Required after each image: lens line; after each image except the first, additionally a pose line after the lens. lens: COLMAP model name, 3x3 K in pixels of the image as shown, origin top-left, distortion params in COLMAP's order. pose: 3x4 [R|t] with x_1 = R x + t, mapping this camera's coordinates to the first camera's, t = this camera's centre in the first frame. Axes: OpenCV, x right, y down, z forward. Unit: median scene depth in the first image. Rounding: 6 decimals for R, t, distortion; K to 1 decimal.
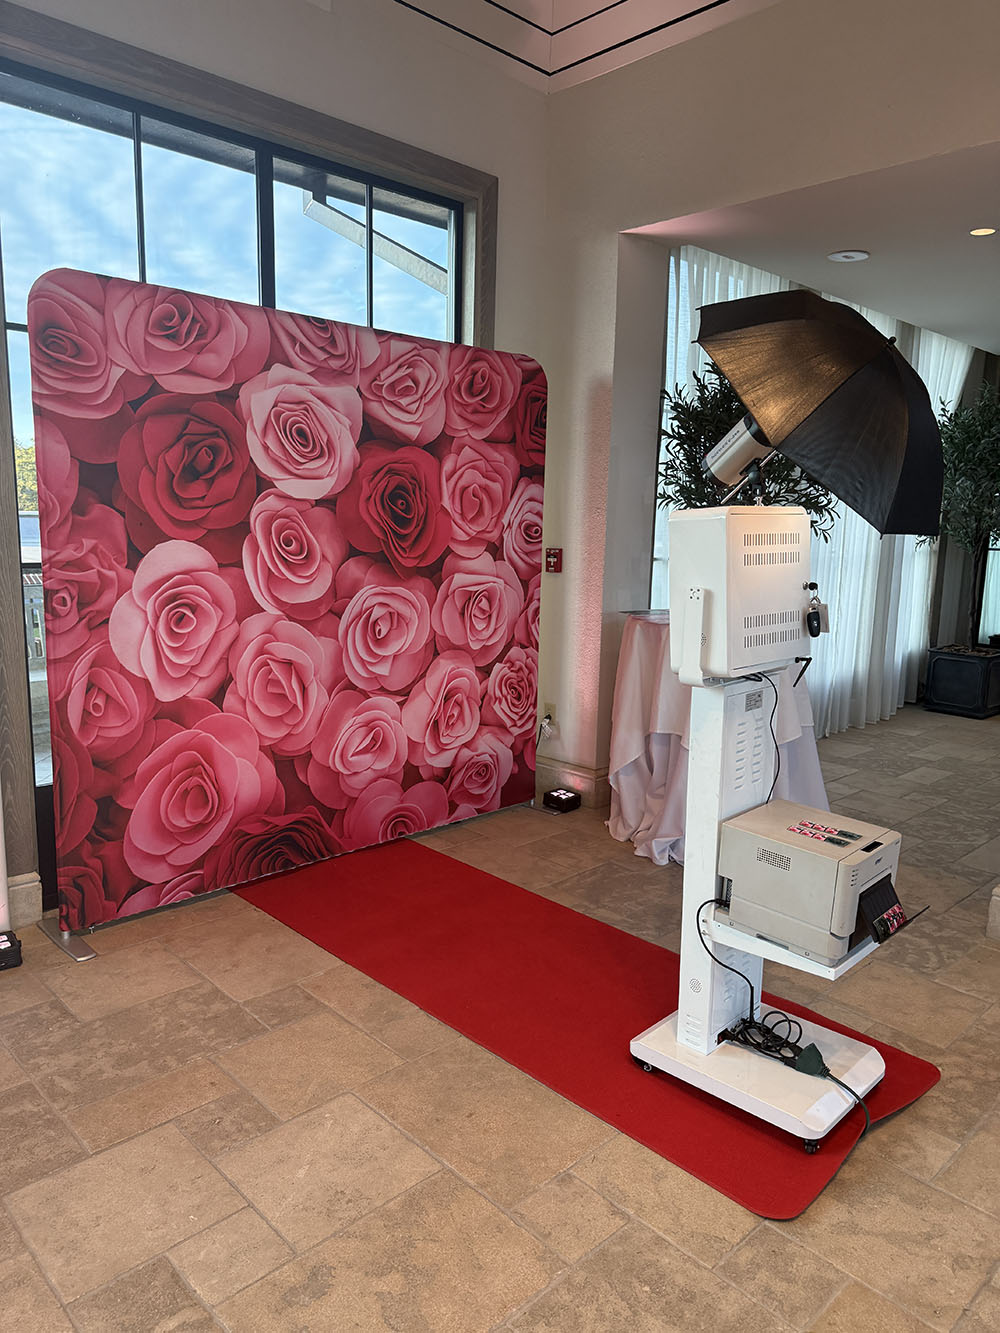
lens RADIAL K [[931.4, 0, 499.2], [0, 931.4, 669.4], [0, 0, 1]] dist [0.041047, -0.009234]
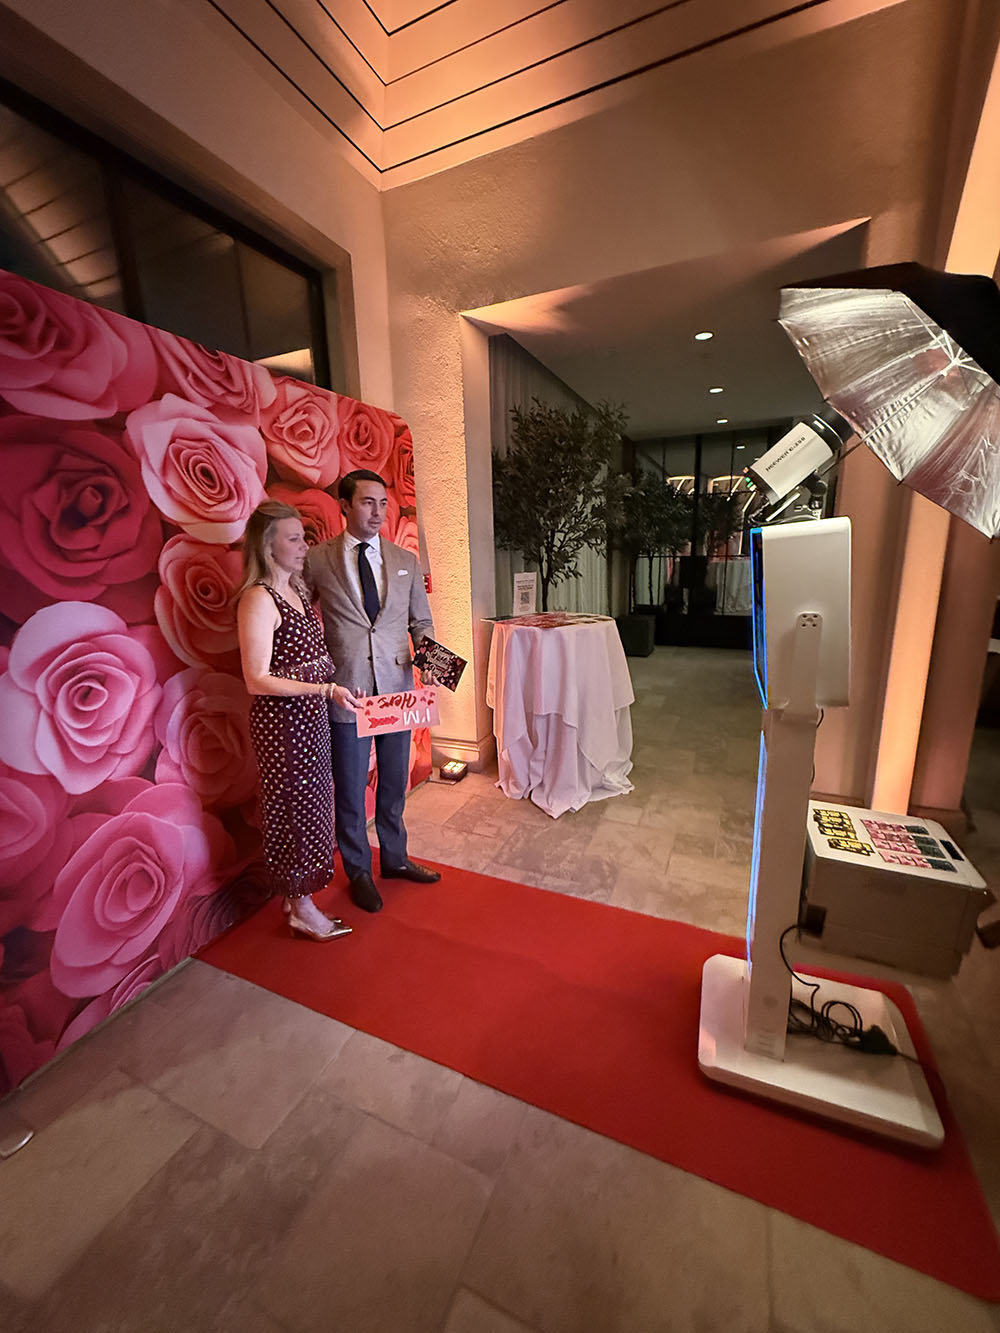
lens RADIAL K [[534.0, 0, 502.8], [0, 534.0, 660.4], [0, 0, 1]] dist [-0.002690, 0.000942]
pose [[0.926470, -0.128160, 0.353877, -0.150760], [0.112485, 0.991551, 0.064607, -0.069014], [-0.359167, -0.020050, 0.933058, 0.395955]]
